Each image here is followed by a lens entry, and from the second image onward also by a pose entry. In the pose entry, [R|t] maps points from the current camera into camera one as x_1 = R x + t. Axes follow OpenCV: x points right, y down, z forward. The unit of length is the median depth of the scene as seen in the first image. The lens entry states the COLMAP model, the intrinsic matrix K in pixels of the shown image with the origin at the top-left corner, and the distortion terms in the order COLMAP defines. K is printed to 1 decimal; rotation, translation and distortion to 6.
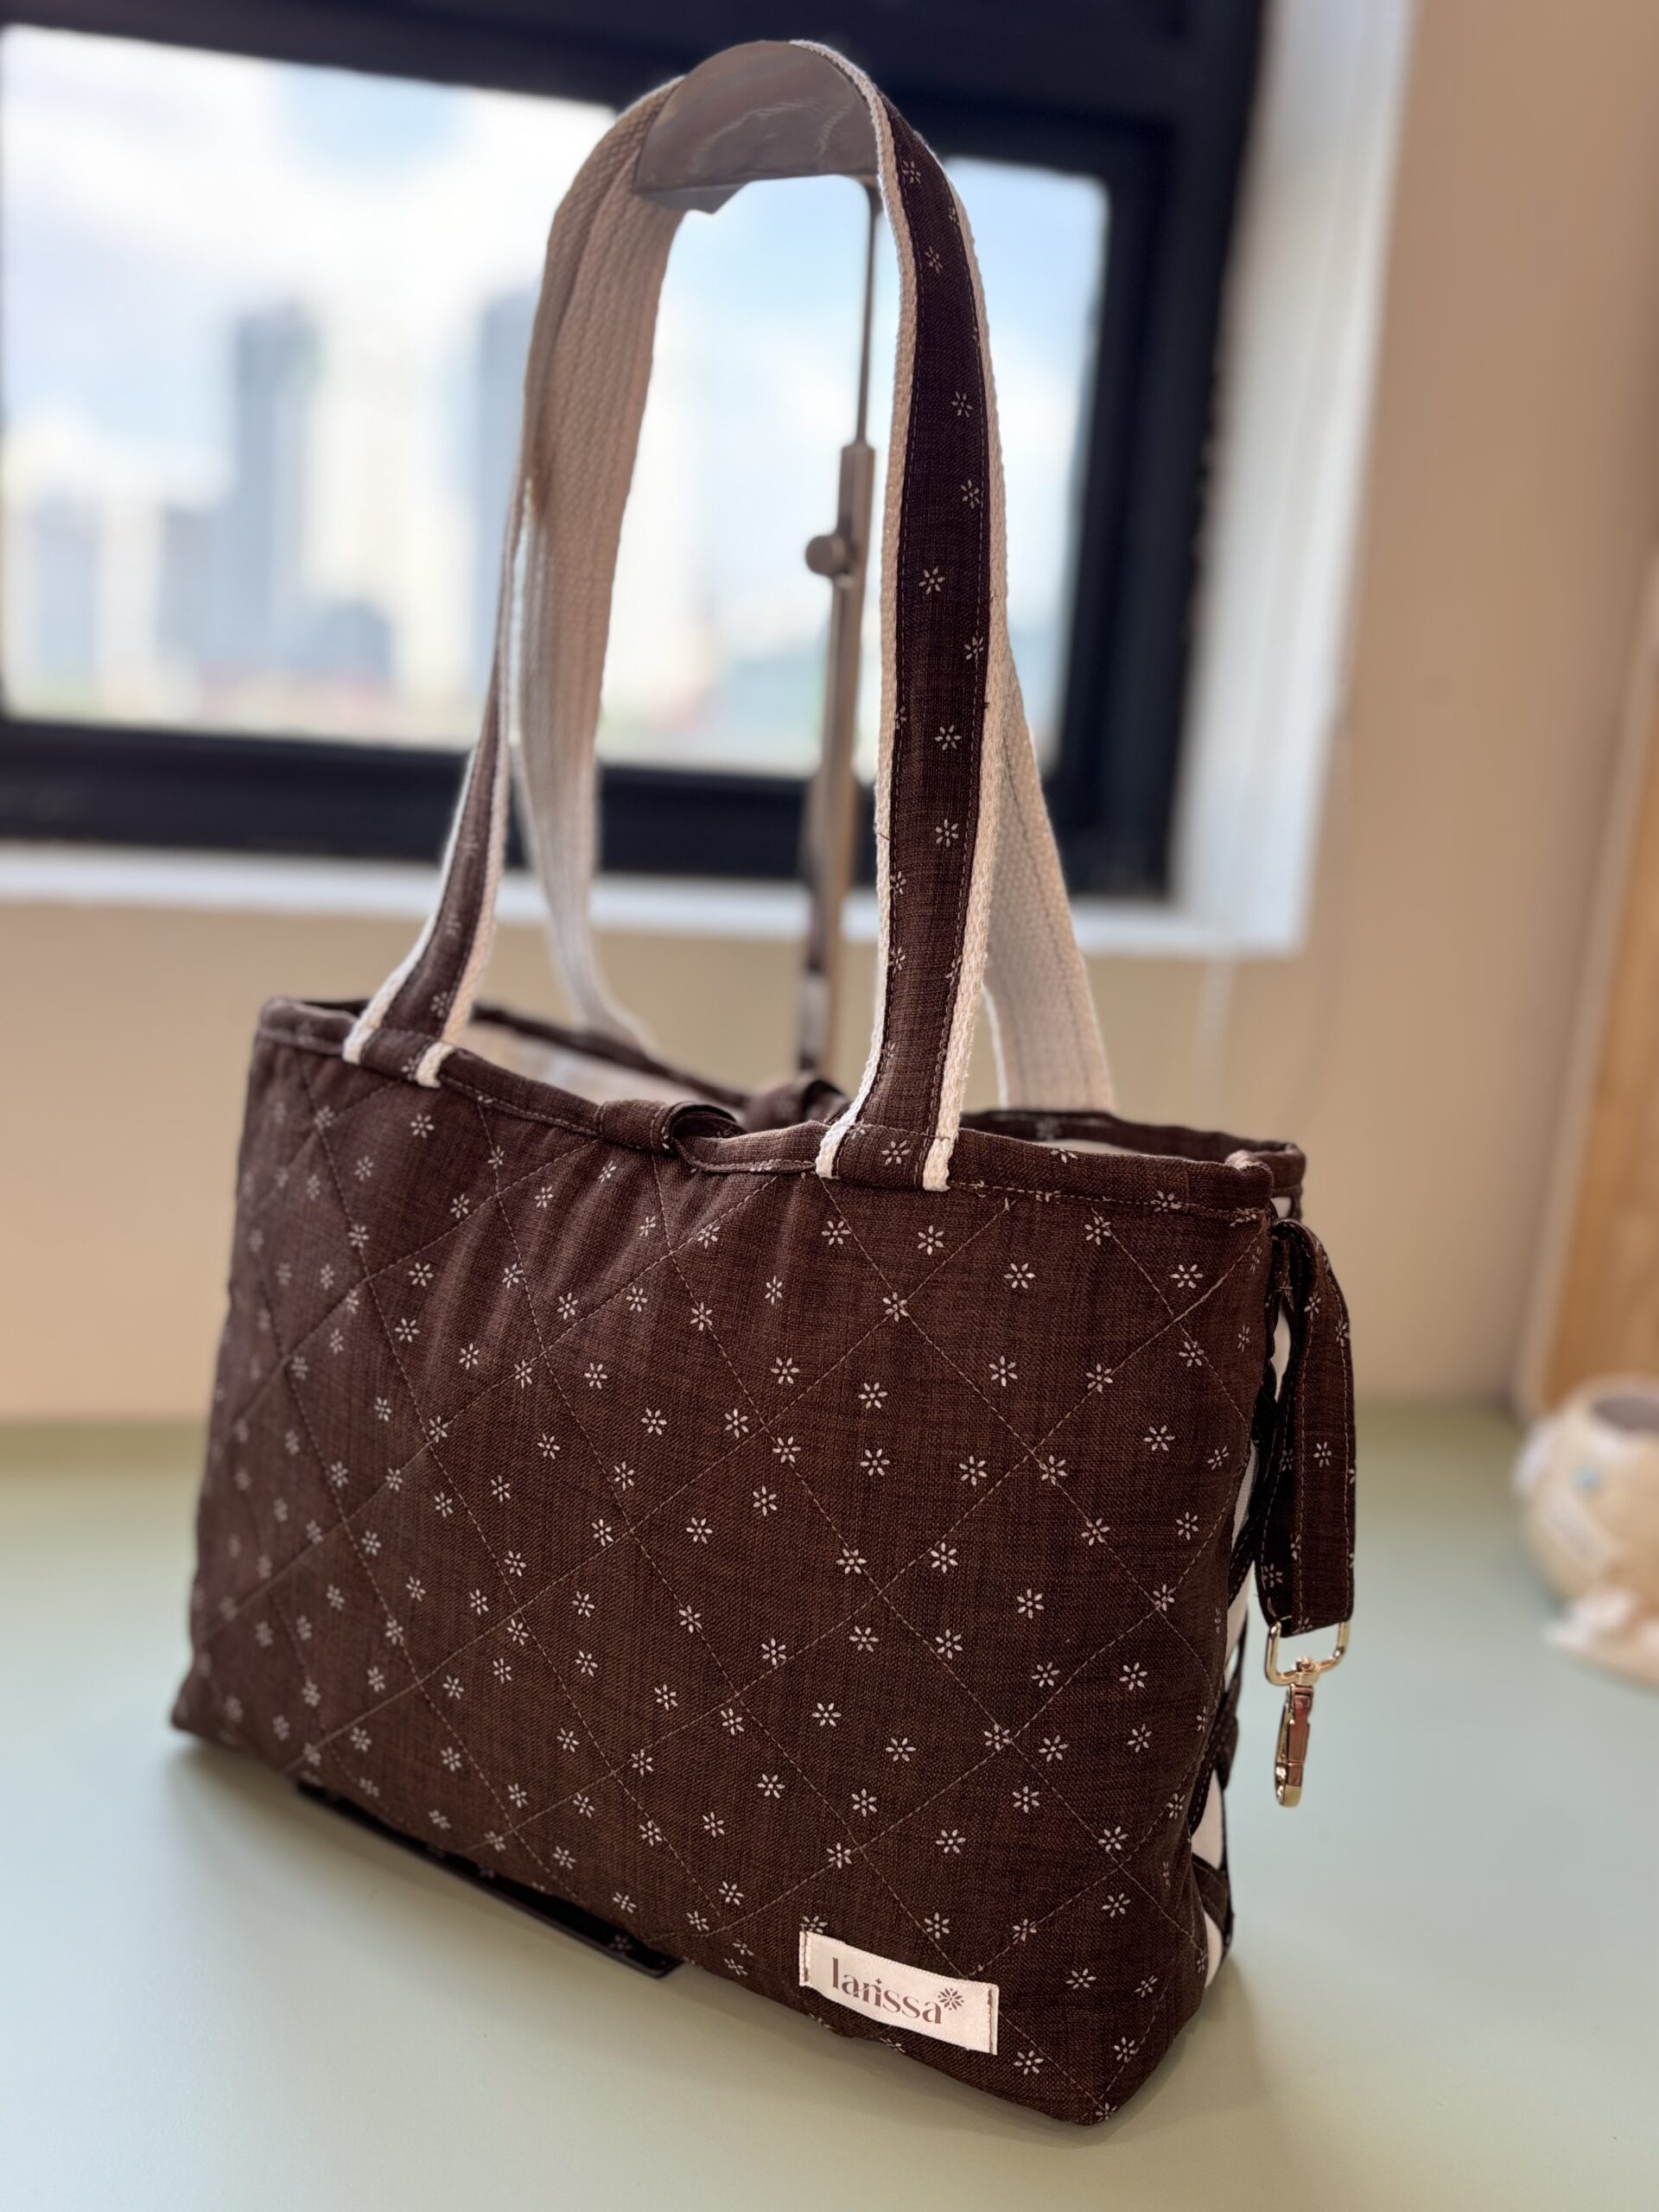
lens RADIAL K [[1869.8, 0, 820.0], [0, 1869.8, 1106.9], [0, 0, 1]] dist [0.238553, -0.743137]
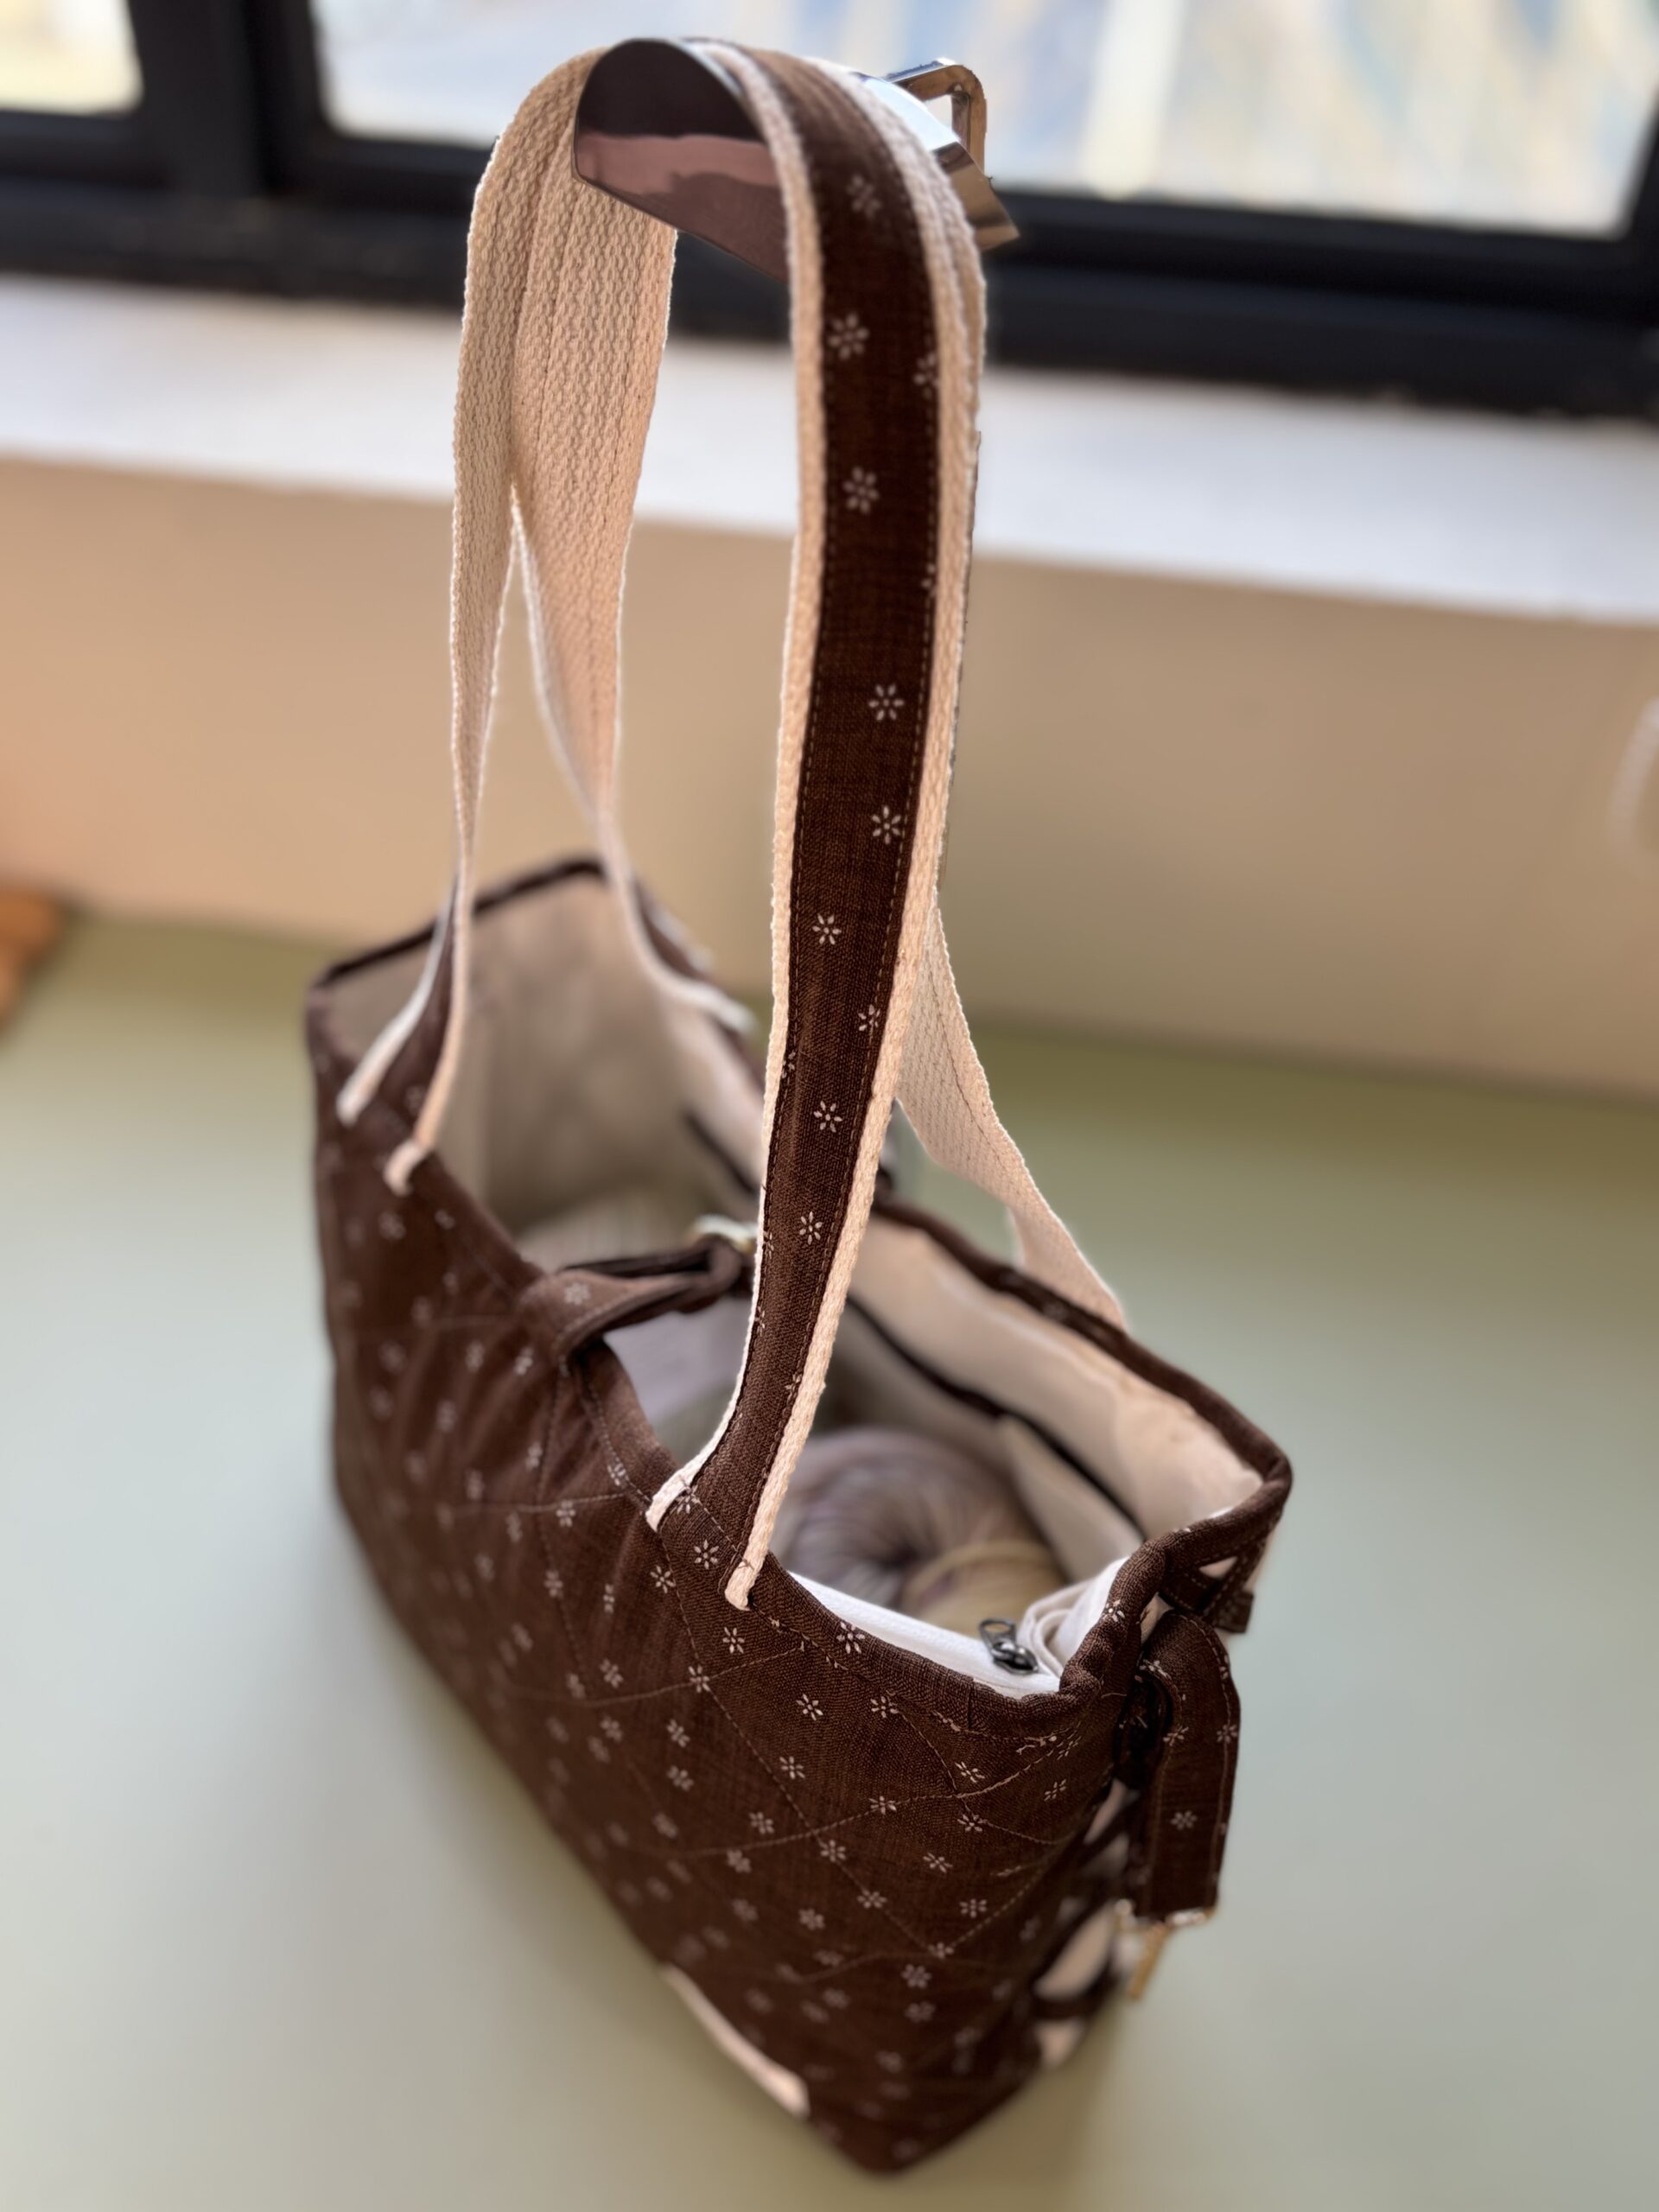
lens RADIAL K [[1869.8, 0, 820.0], [0, 1869.8, 1106.9], [0, 0, 1]] dist [0.238553, -0.743137]
pose [[0.930708, 0.219711, -0.292421, 0.308872], [-0.040649, 0.856660, 0.514277, -0.632036], [0.363497, -0.466756, 0.806231, 0.347231]]
